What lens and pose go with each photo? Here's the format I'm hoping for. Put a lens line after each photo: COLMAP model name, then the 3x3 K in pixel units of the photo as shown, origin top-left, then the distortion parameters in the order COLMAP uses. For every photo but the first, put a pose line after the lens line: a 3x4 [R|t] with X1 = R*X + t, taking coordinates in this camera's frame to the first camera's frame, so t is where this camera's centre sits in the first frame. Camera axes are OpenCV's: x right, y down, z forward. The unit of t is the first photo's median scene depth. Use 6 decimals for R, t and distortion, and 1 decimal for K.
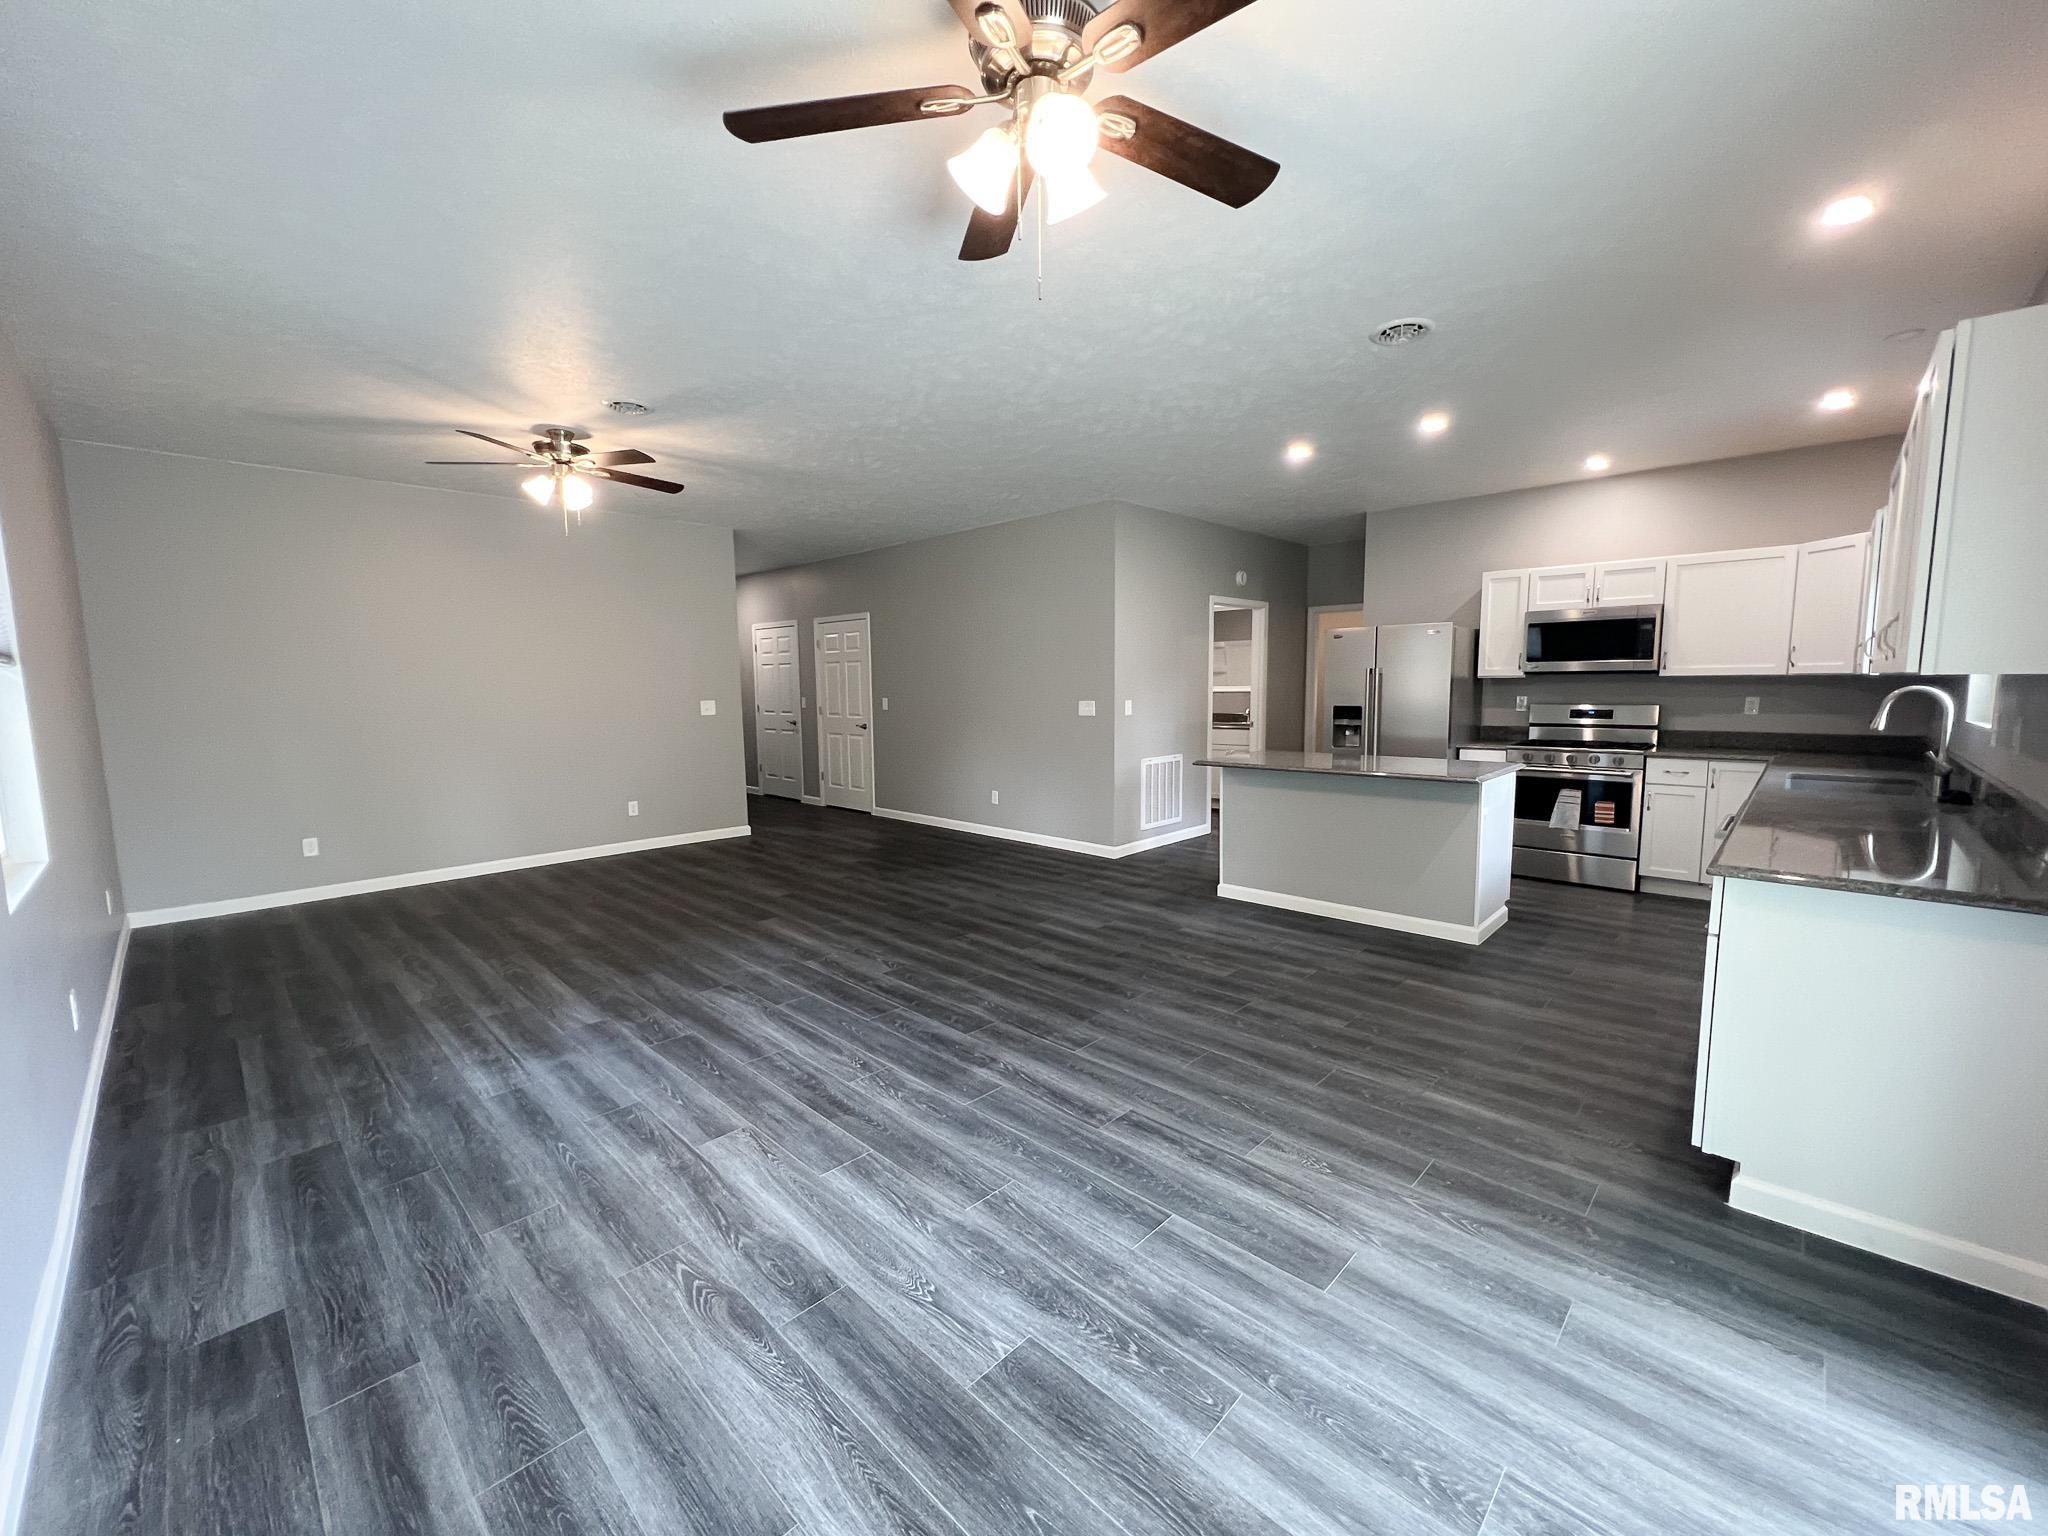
lens RADIAL K [[814.5, 0, 1021.2], [0, 814.5, 767.2], [0, 0, 1]] dist [-0.002272, -0.000013]
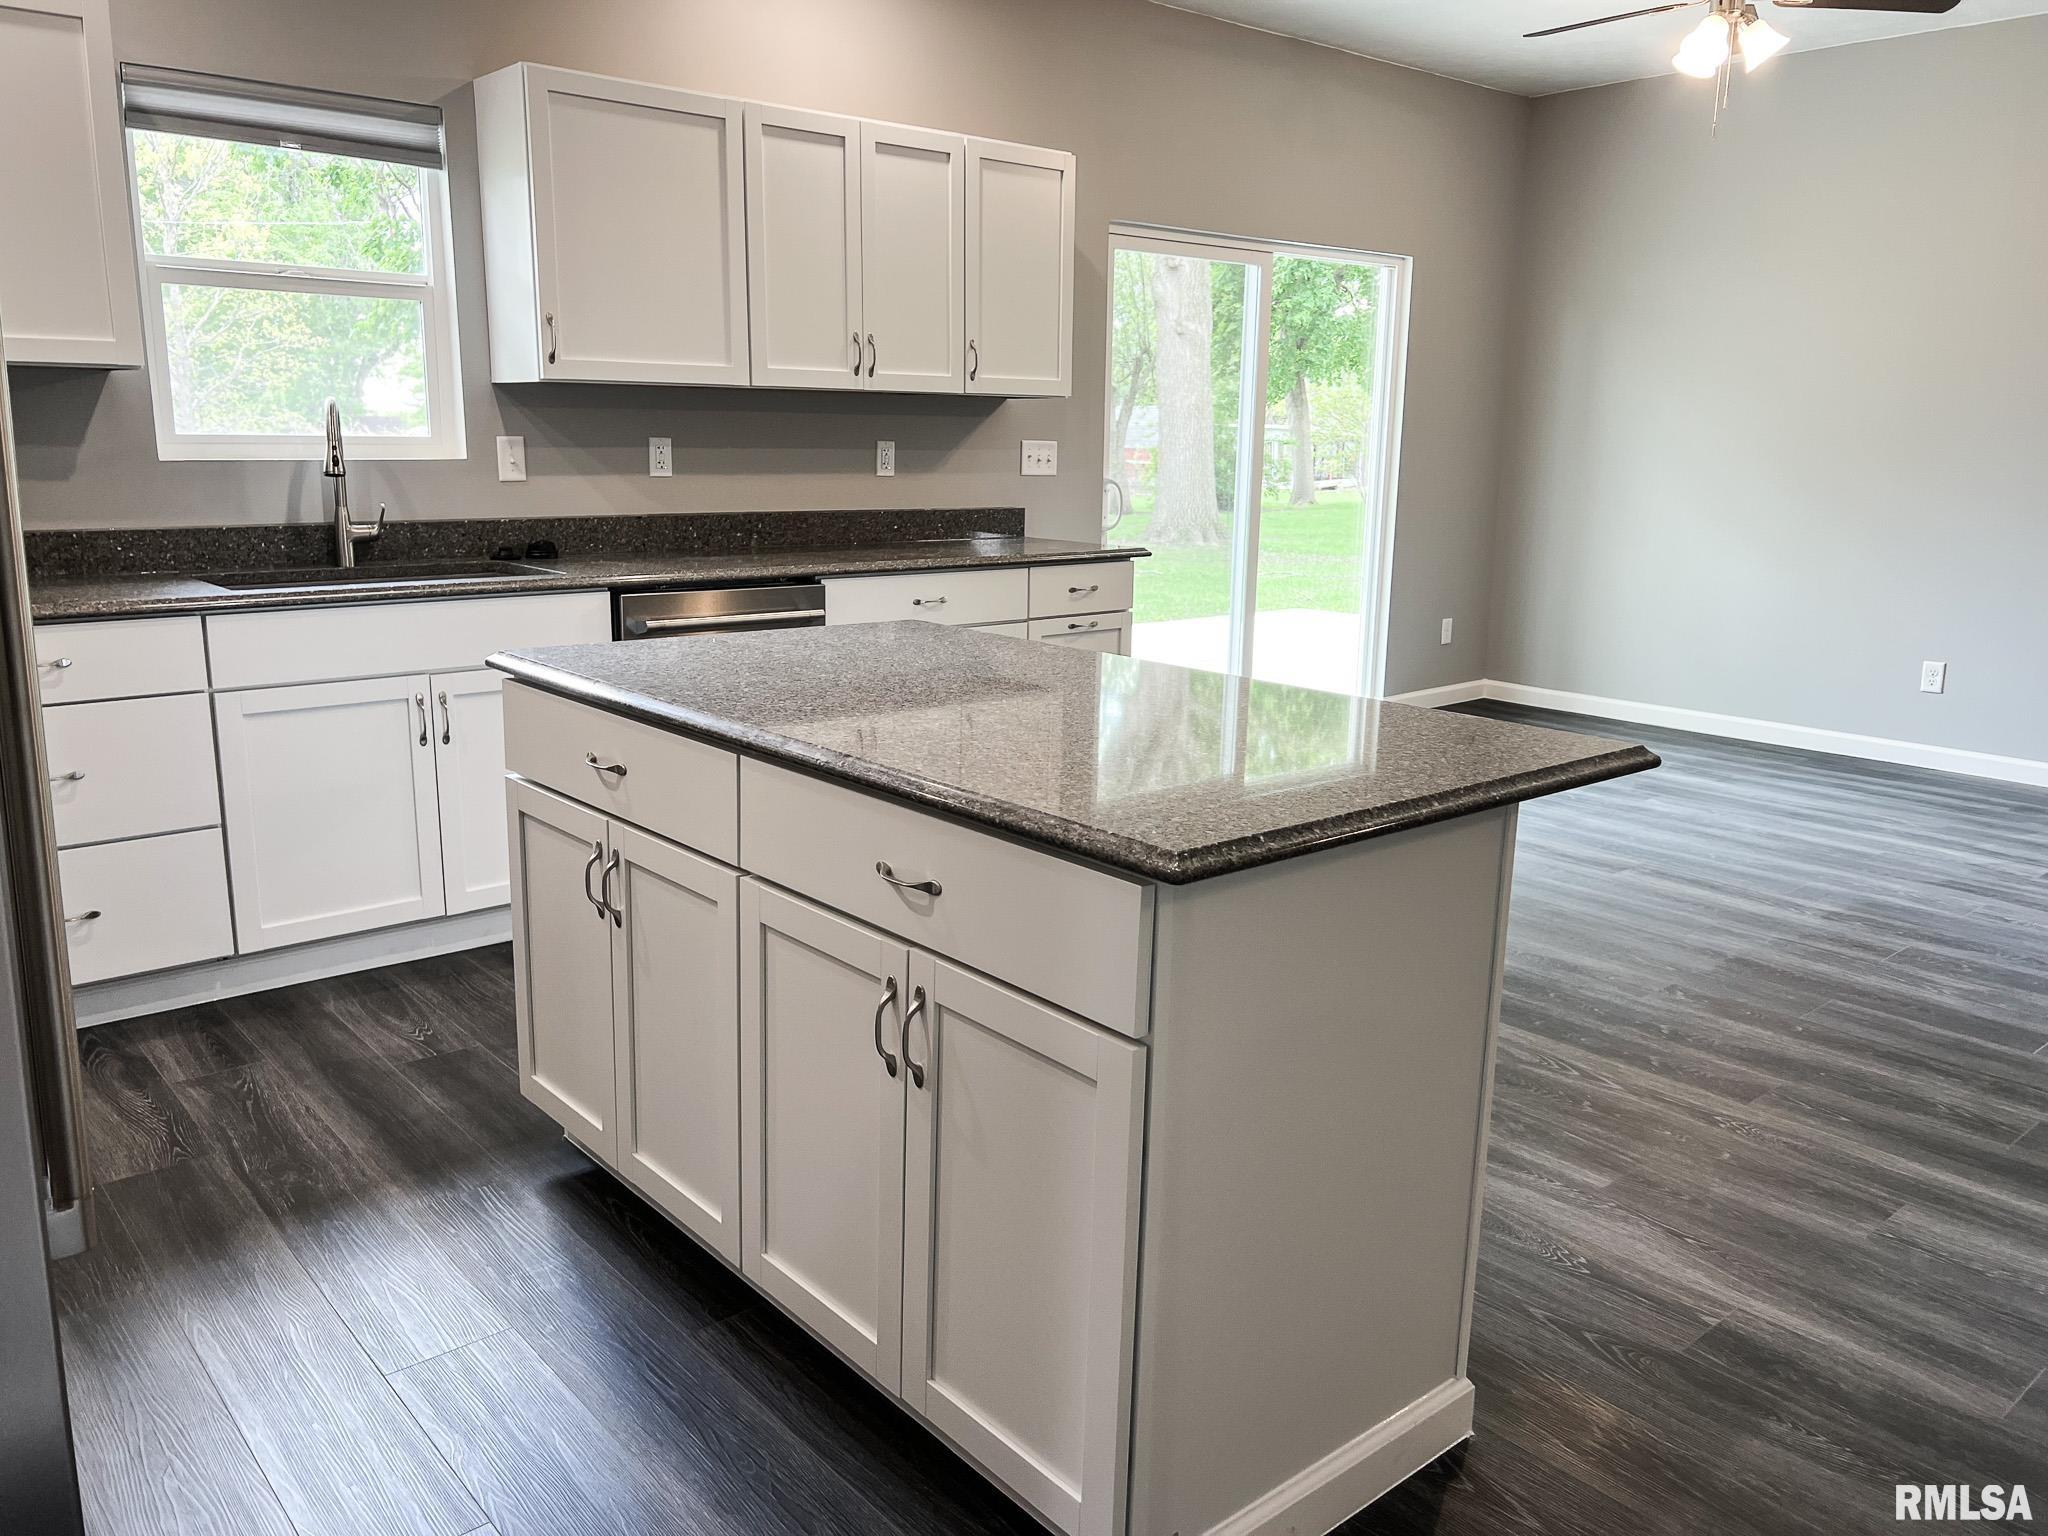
lens RADIAL K [[1553.1, 0, 1033.0], [0, 1553.1, 759.5], [0, 0, 1]] dist [0.056892, -0.059737]
pose [[-0.996805, -0.018866, 0.077615, 0.469605], [0.005978, 0.951358, 0.308031, -0.178044], [-0.079651, 0.307511, -0.948205, 1.928978]]
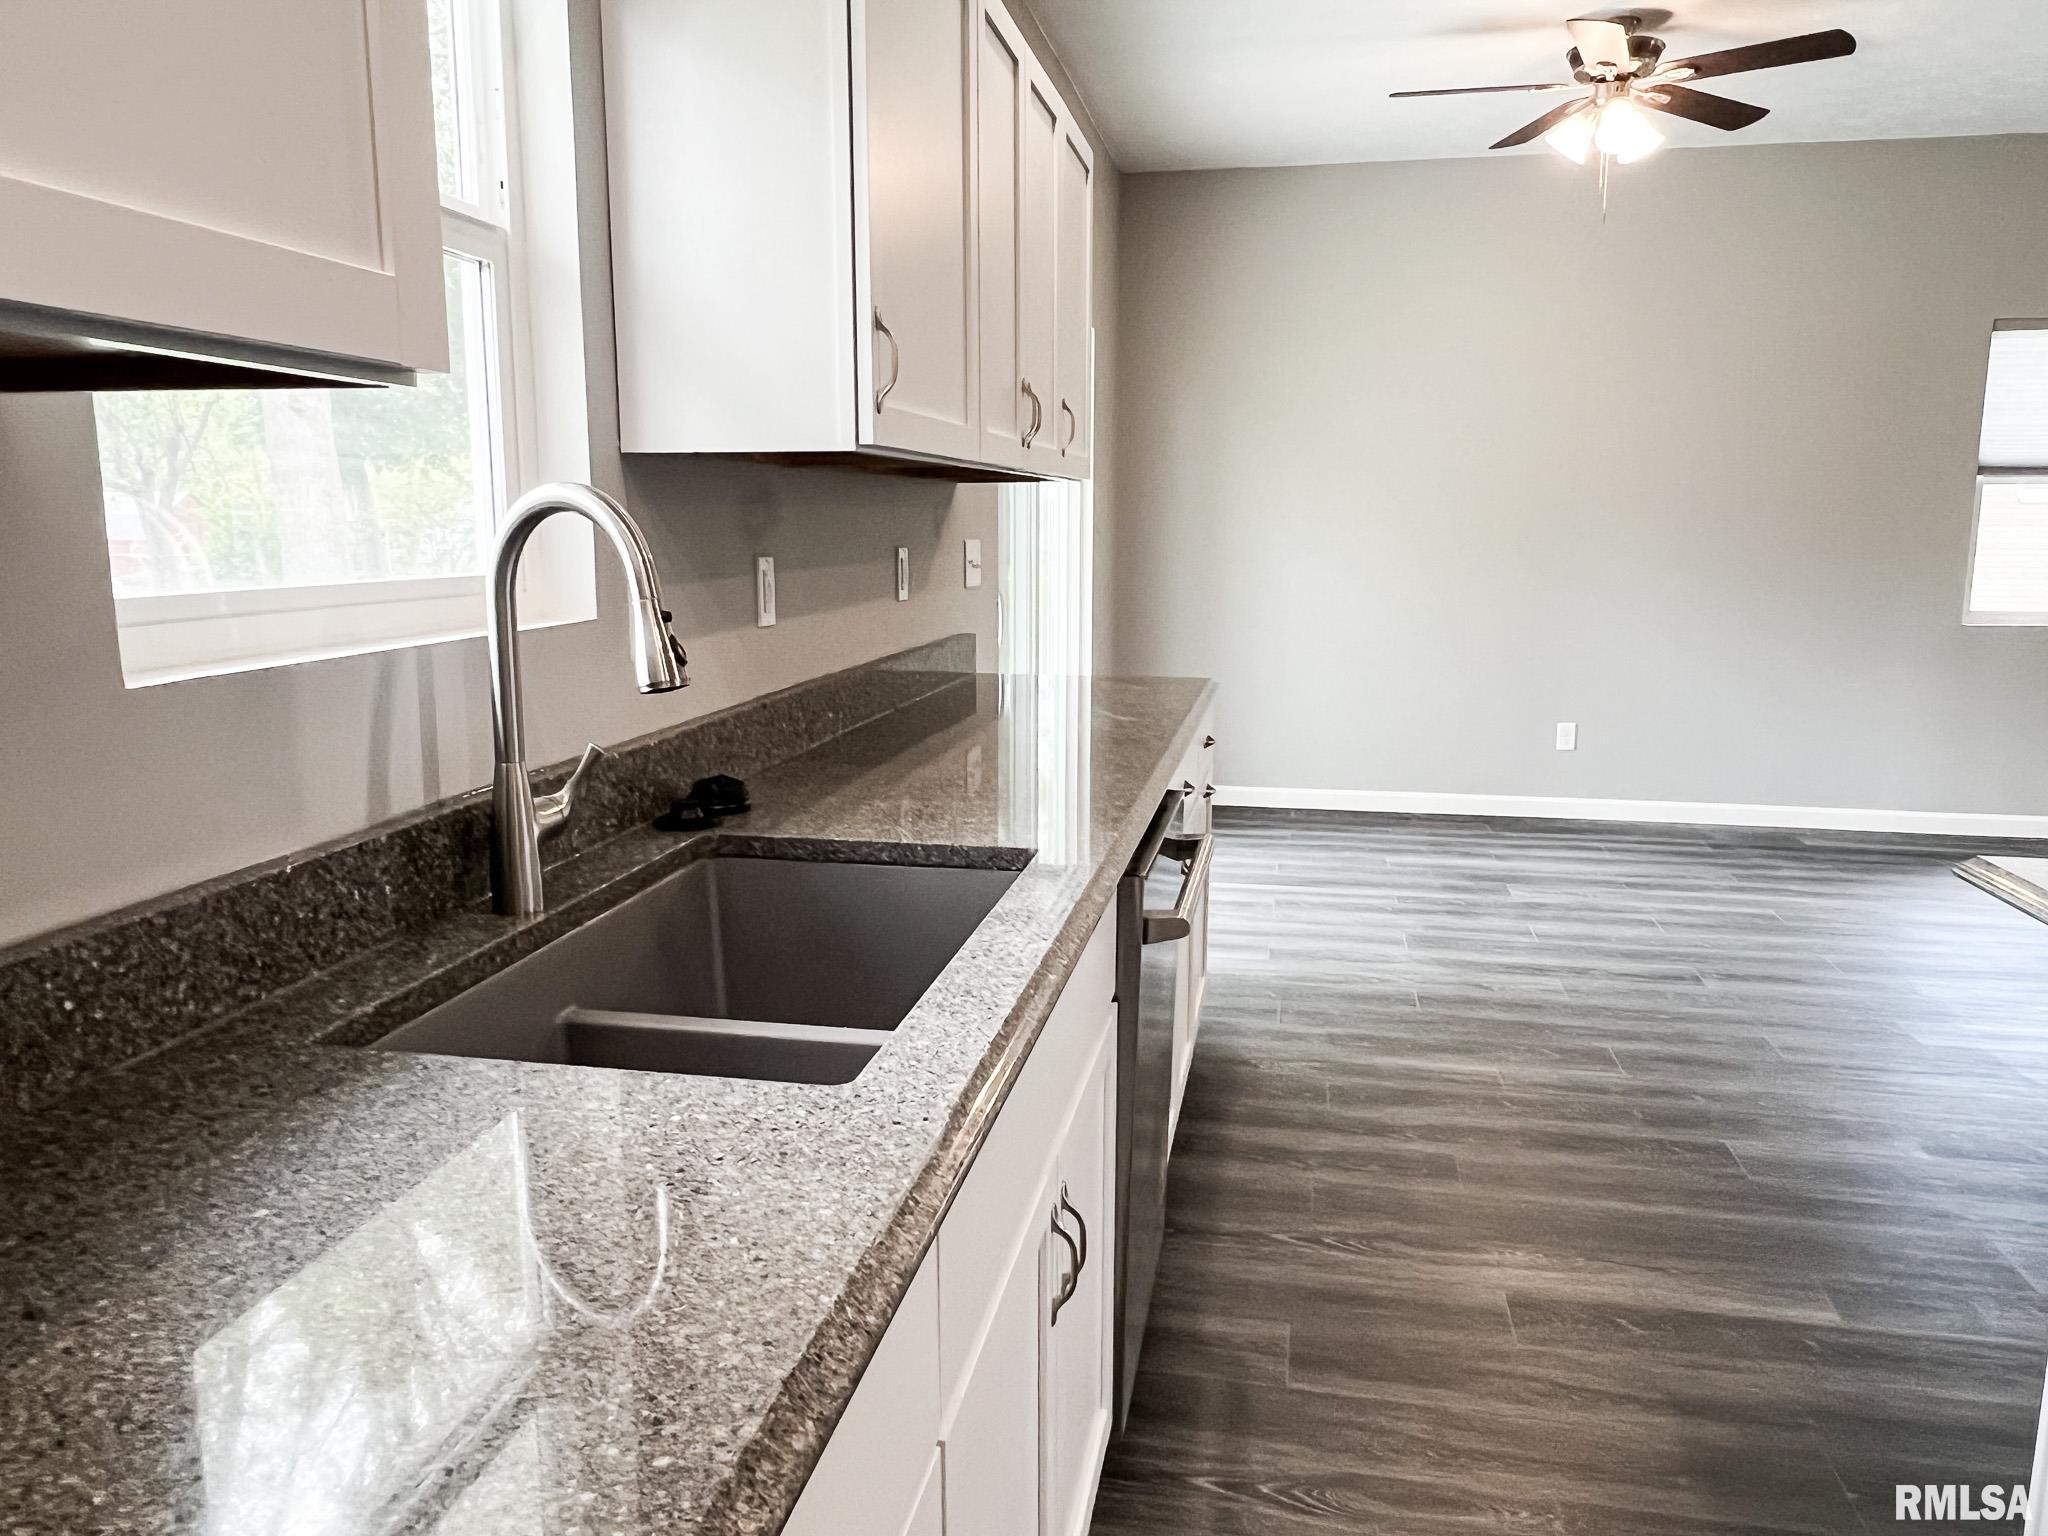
lens RADIAL K [[1470.1, 0, 1017.3], [0, 1470.1, 771.8], [0, 0, 1]] dist [-0.006003, -0.000998]
pose [[-0.836654, 0.102992, -0.537962, 1.124048], [-0.050816, 0.963331, 0.263459, -0.123783], [0.545370, 0.247761, -0.800741, 1.290092]]
